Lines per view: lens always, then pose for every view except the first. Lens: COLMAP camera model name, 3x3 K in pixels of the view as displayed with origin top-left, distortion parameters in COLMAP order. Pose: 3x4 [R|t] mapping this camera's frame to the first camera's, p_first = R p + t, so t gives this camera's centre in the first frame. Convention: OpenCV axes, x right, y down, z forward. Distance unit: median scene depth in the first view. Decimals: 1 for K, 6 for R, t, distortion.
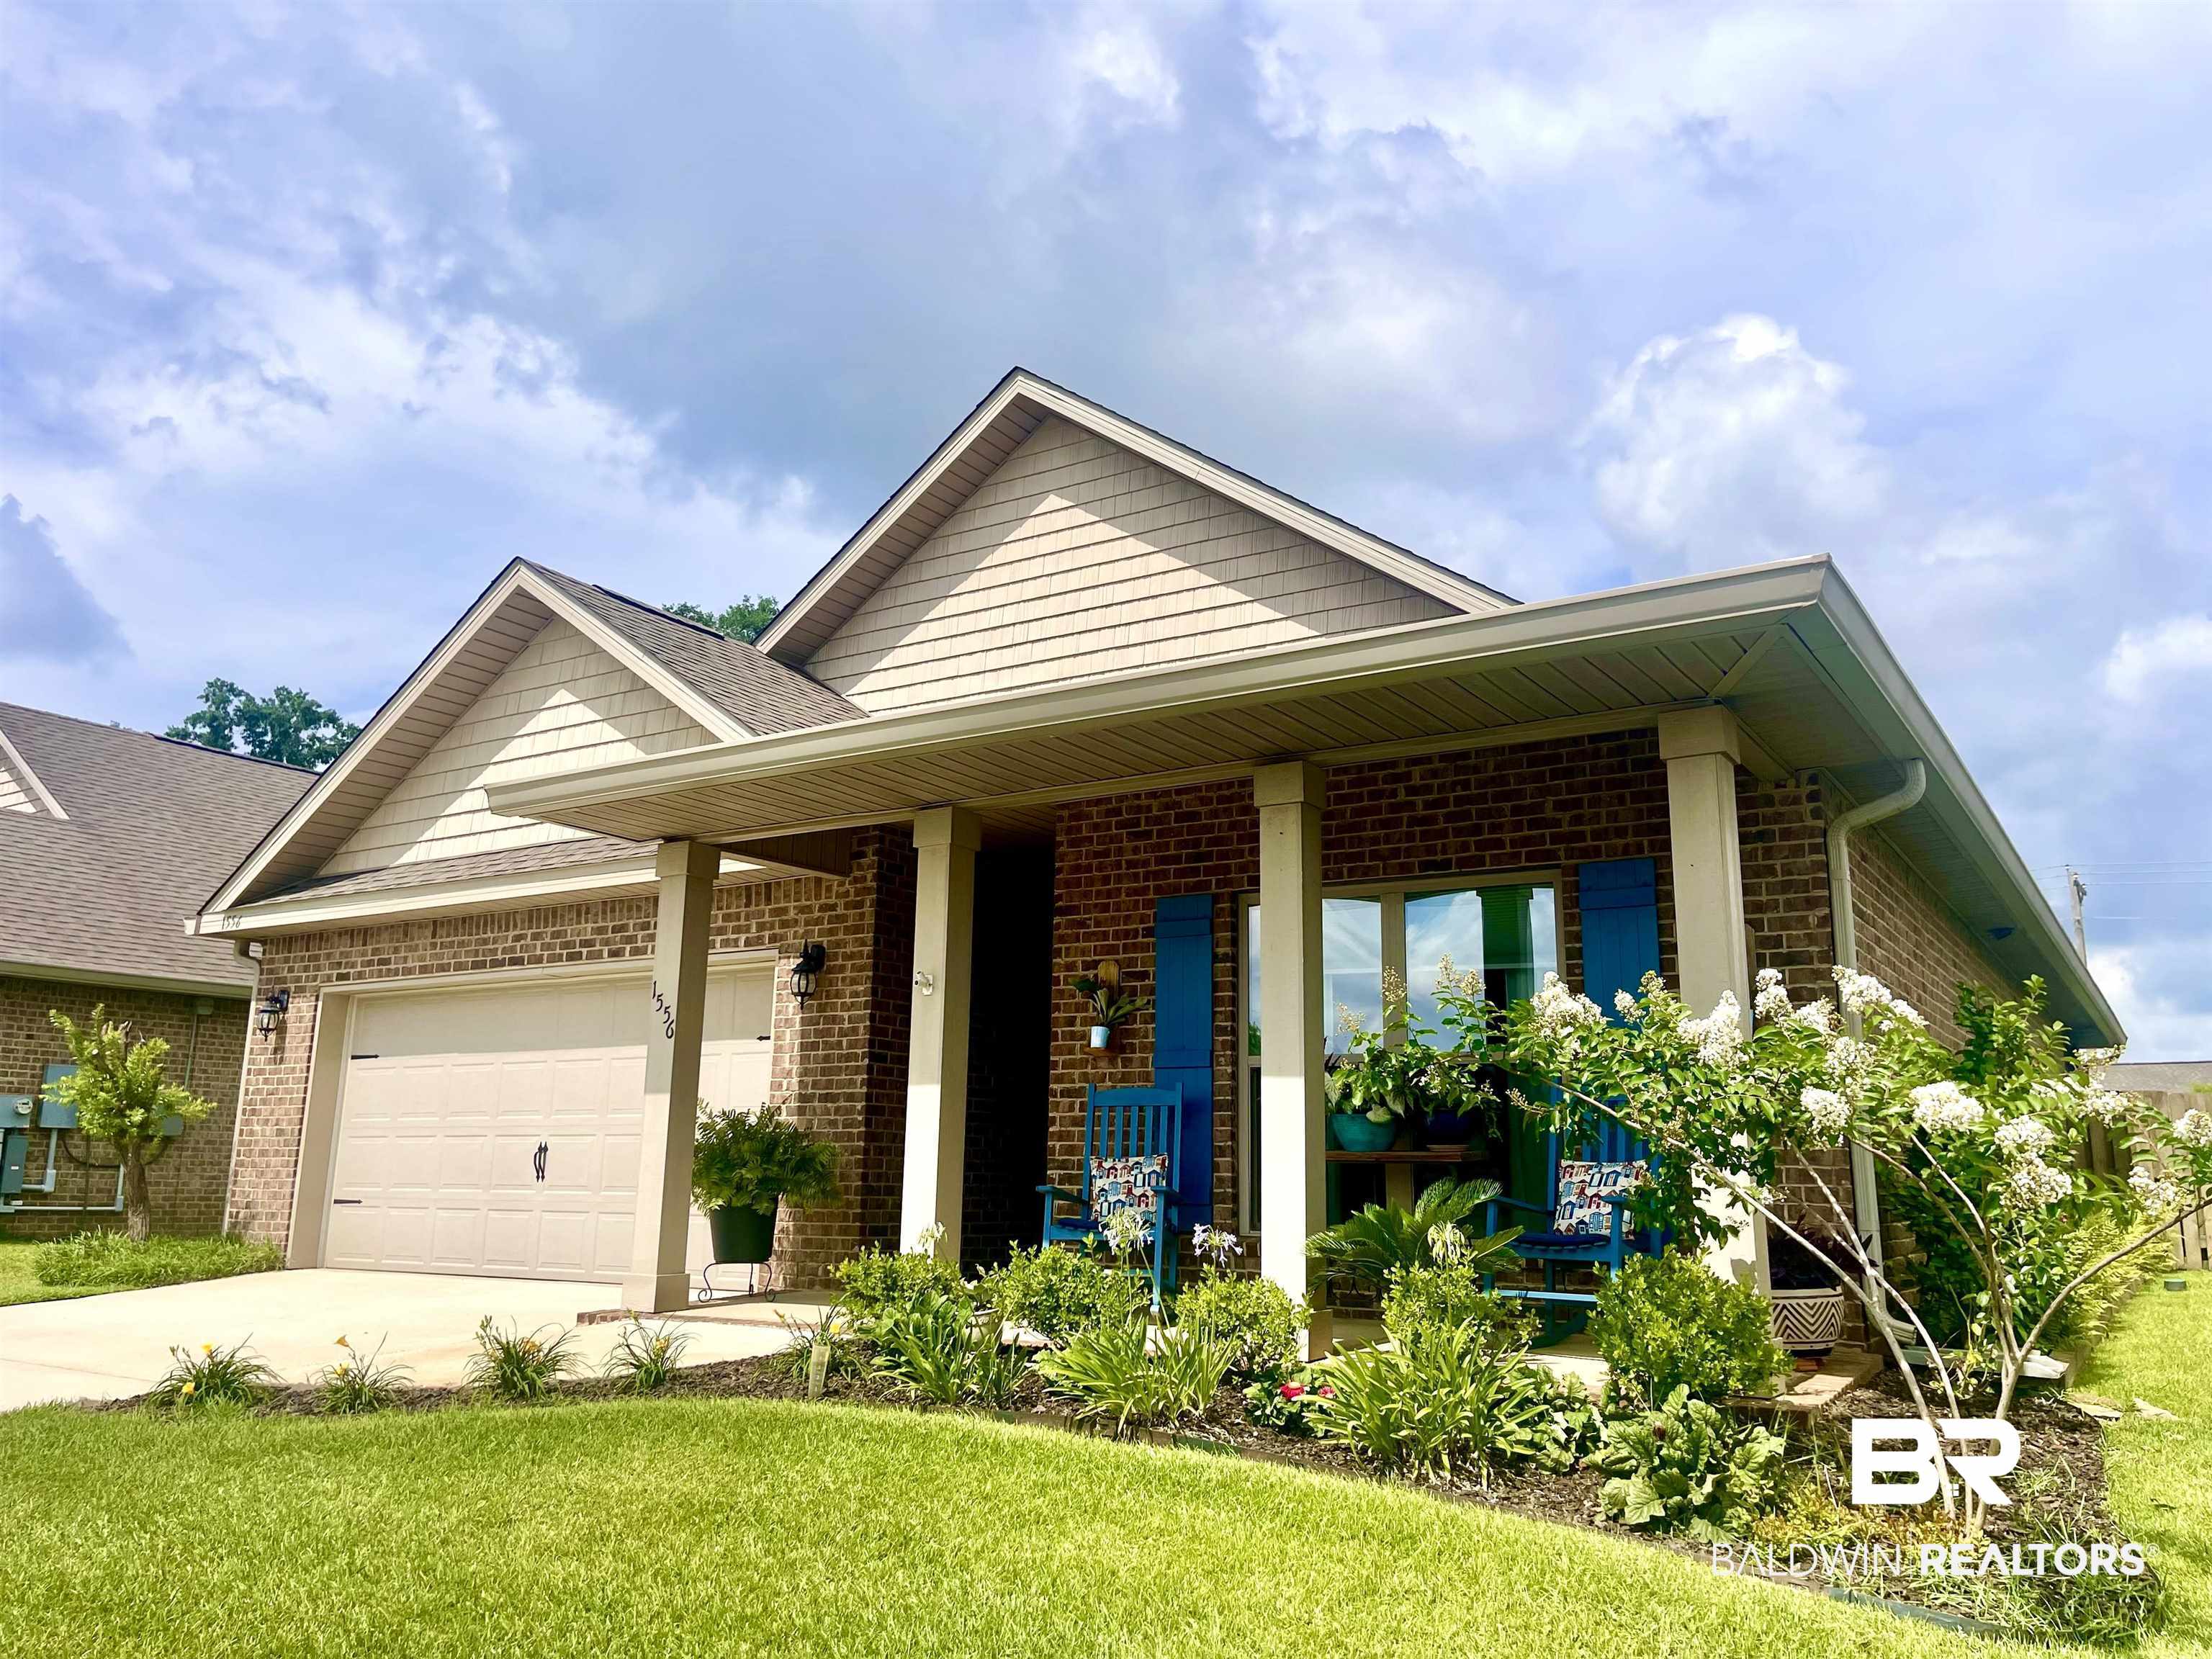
lens RADIAL K [[1665.4, 0, 1123.5], [0, 1665.4, 829.0], [0, 0, 1]] dist [0.065019, -0.014025]
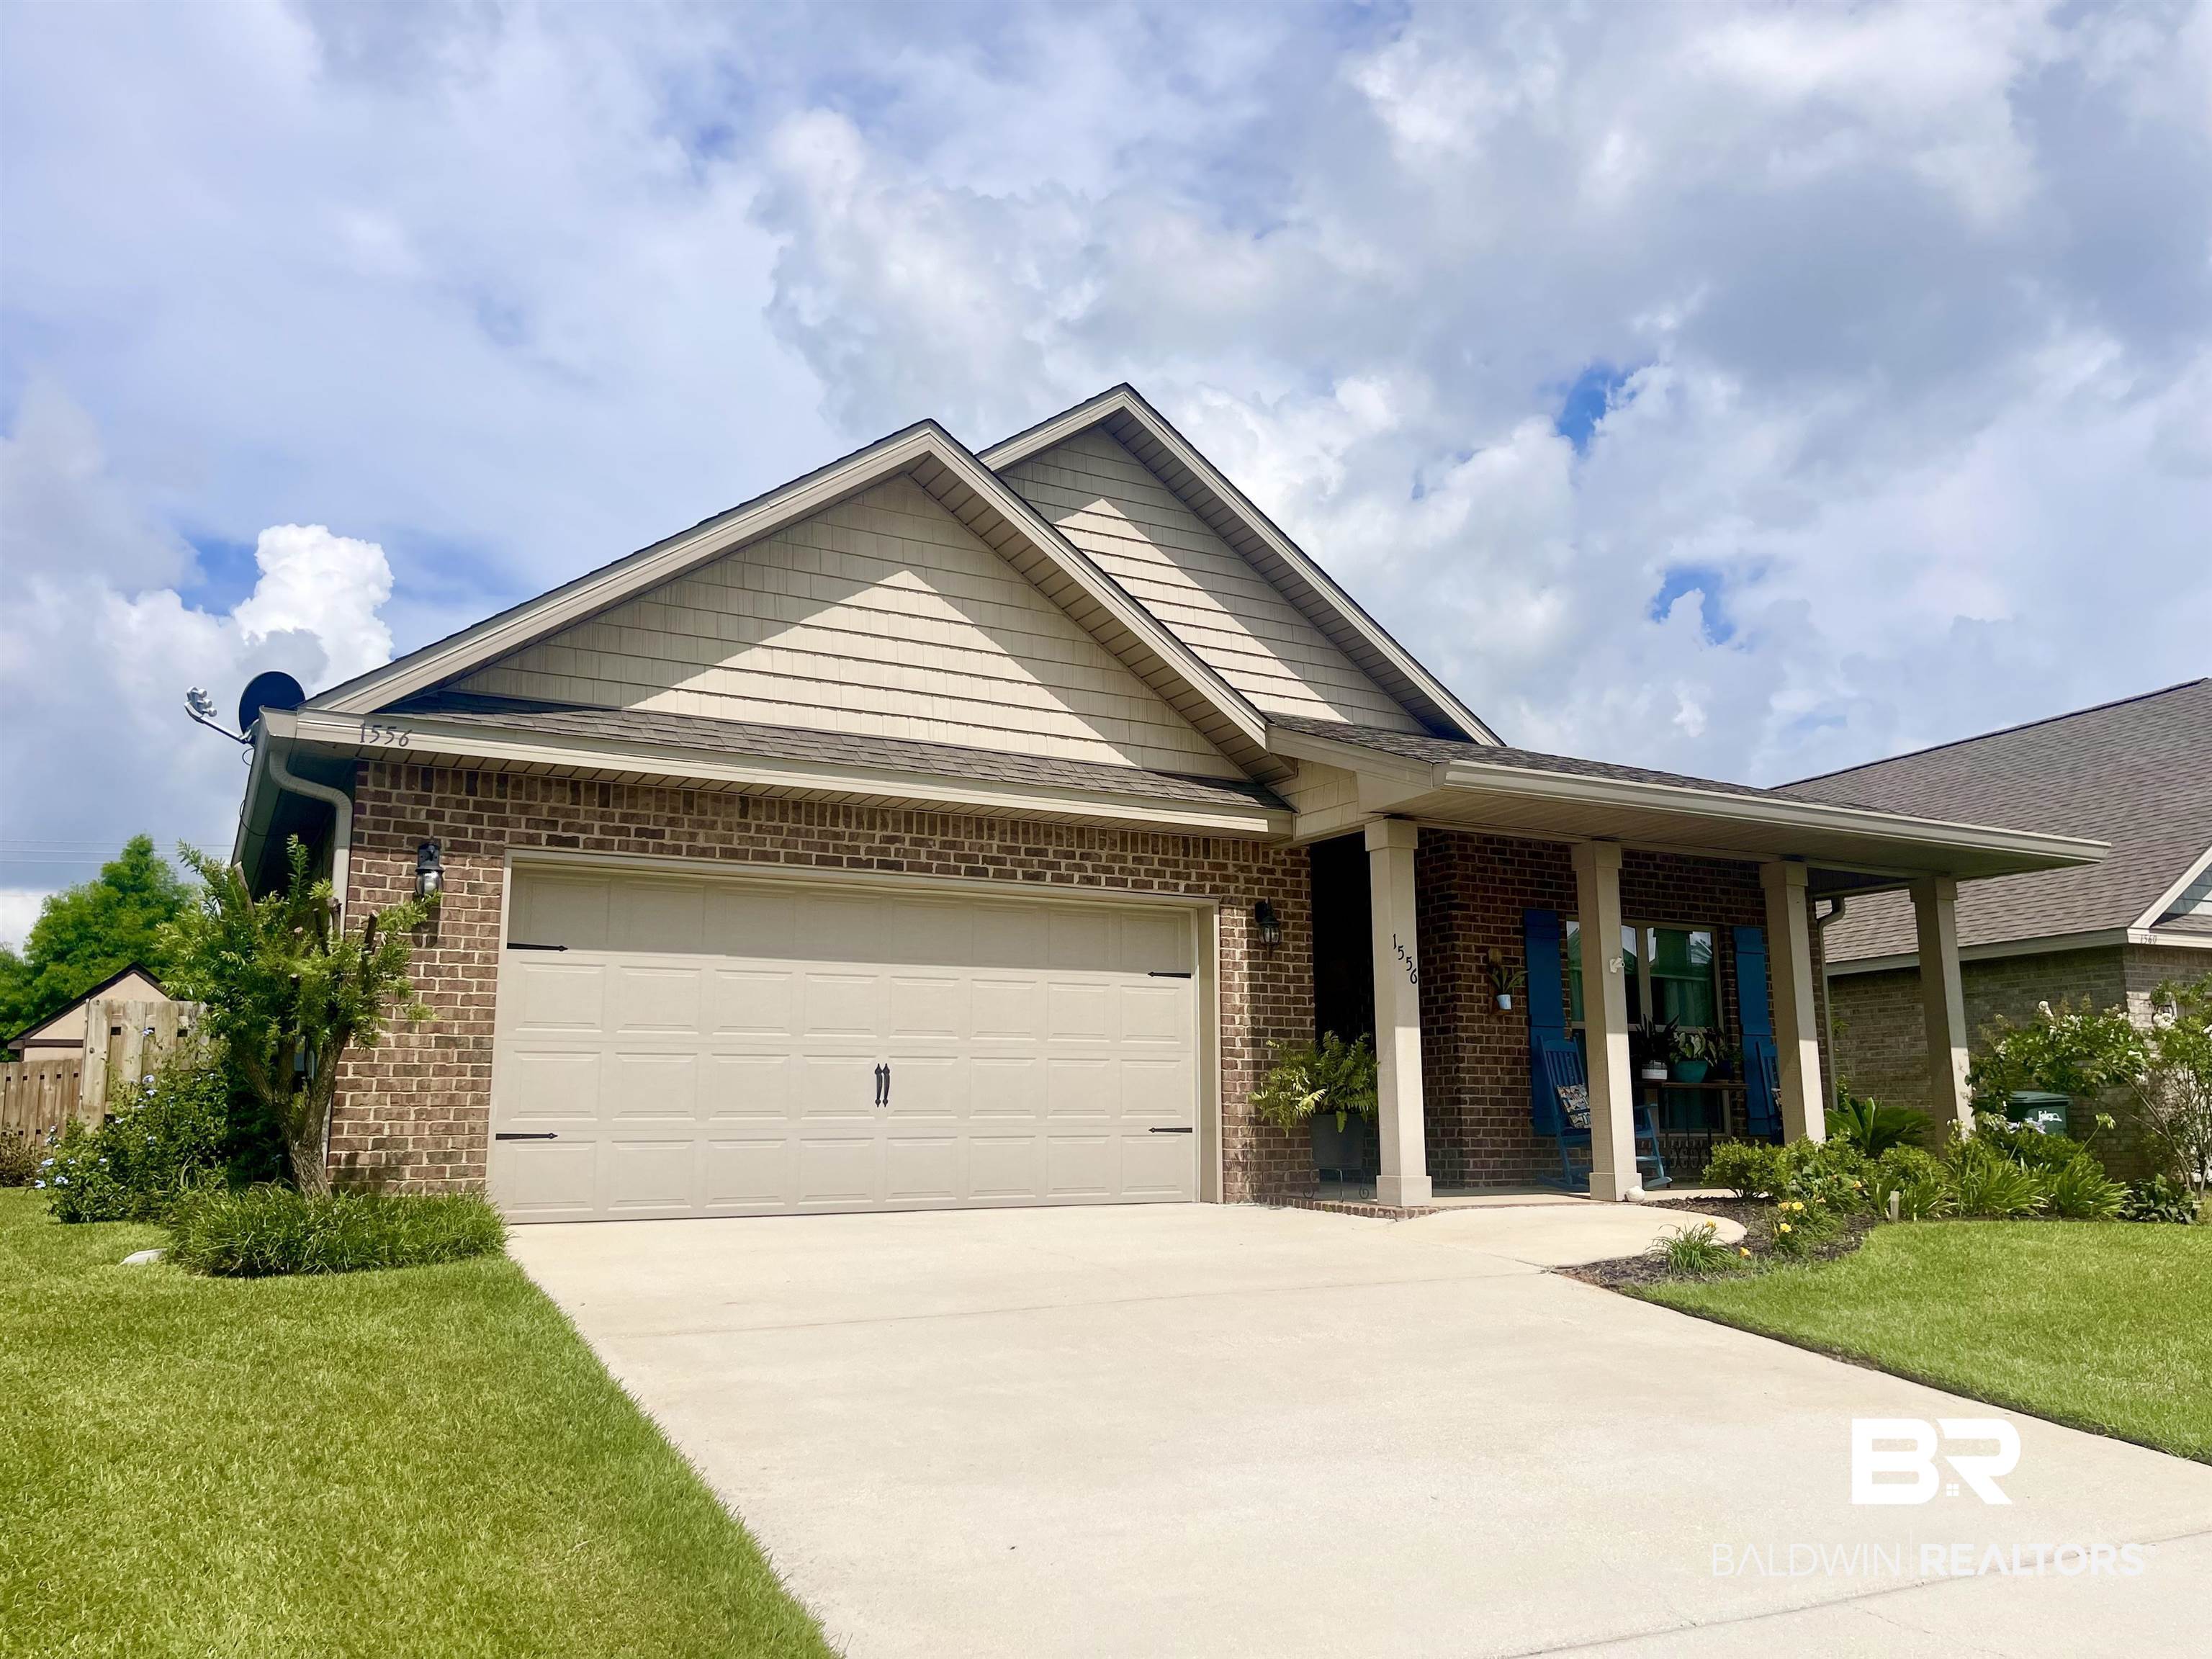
lens RADIAL K [[1665.4, 0, 1109.3], [0, 1665.4, 824.7], [0, 0, 1]] dist [0.065019, -0.014025]
pose [[0.482233, 0.138704, 0.864993, -1.365249], [-0.169741, 0.983468, -0.063071, 0.118127], [-0.859441, -0.116410, 0.497805, 0.569961]]
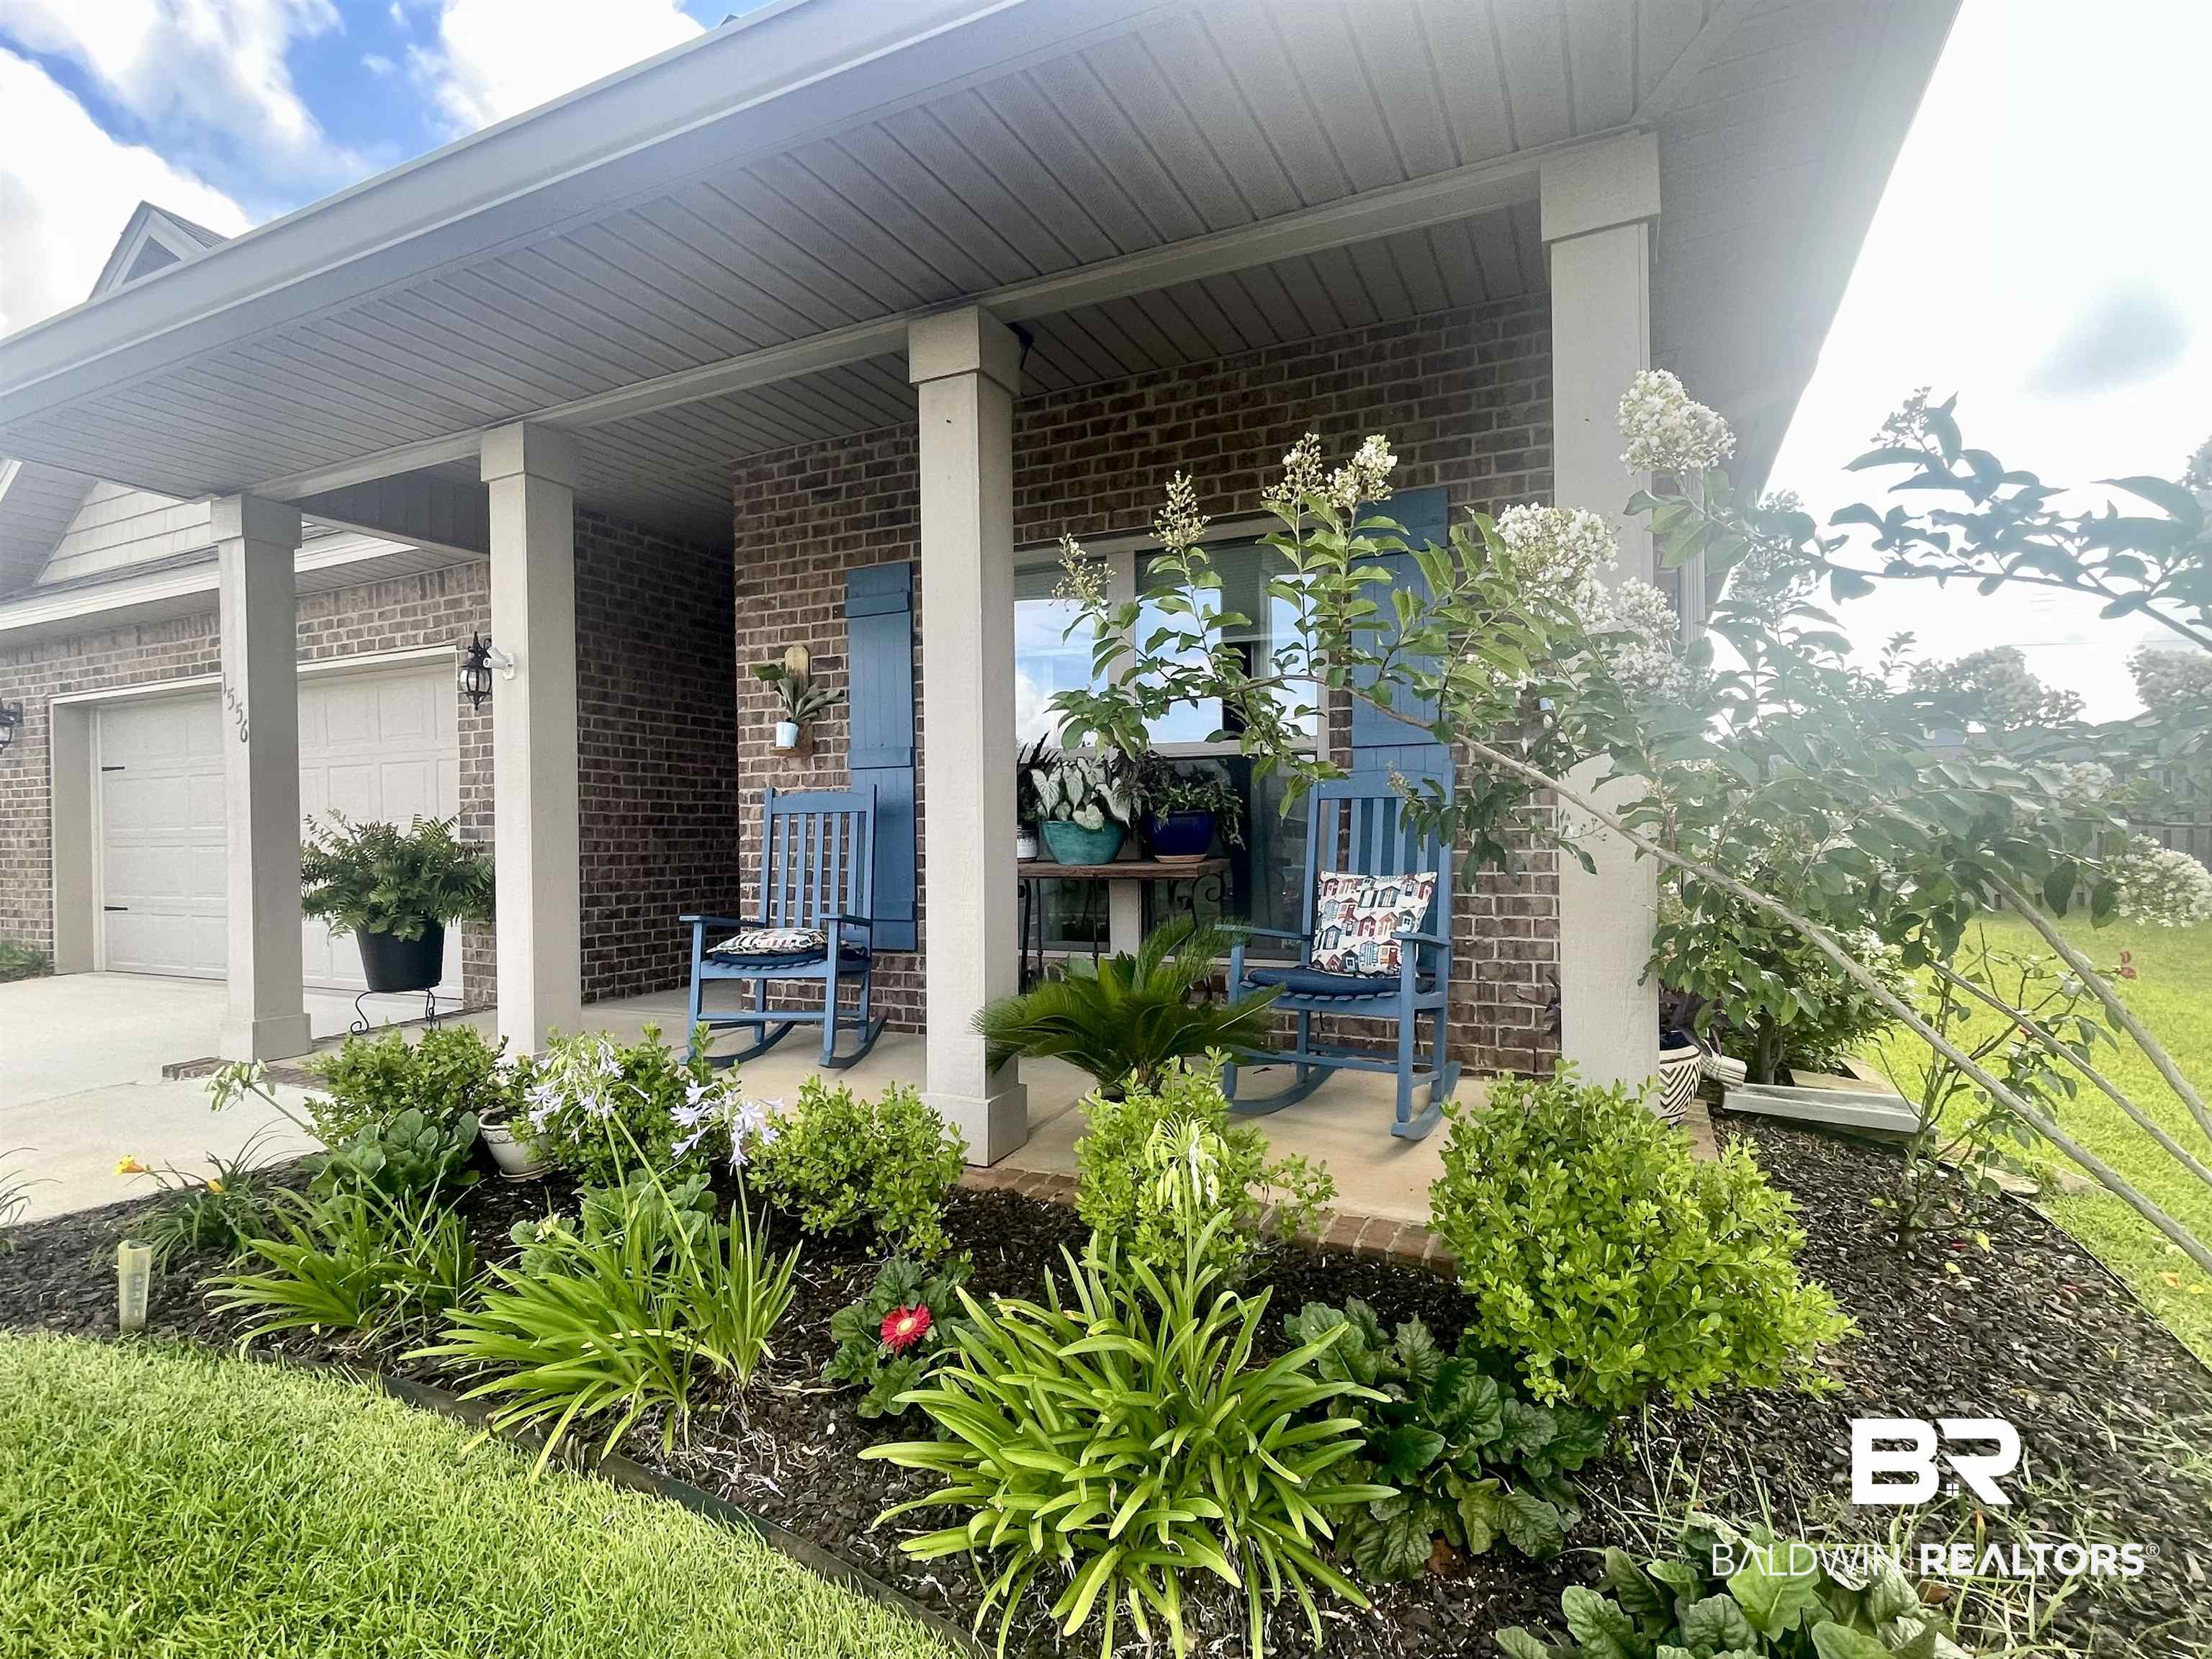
lens RADIAL K [[1100.7, 0, 1090.7], [0, 1100.7, 844.6], [0, 0, 1]] dist [0.005915, 0.001161]
pose [[0.993470, -0.025791, 0.111137, 0.074045], [0.001834, 0.977599, 0.210469, 0.058227], [-0.114075, -0.208891, 0.971263, 0.397460]]
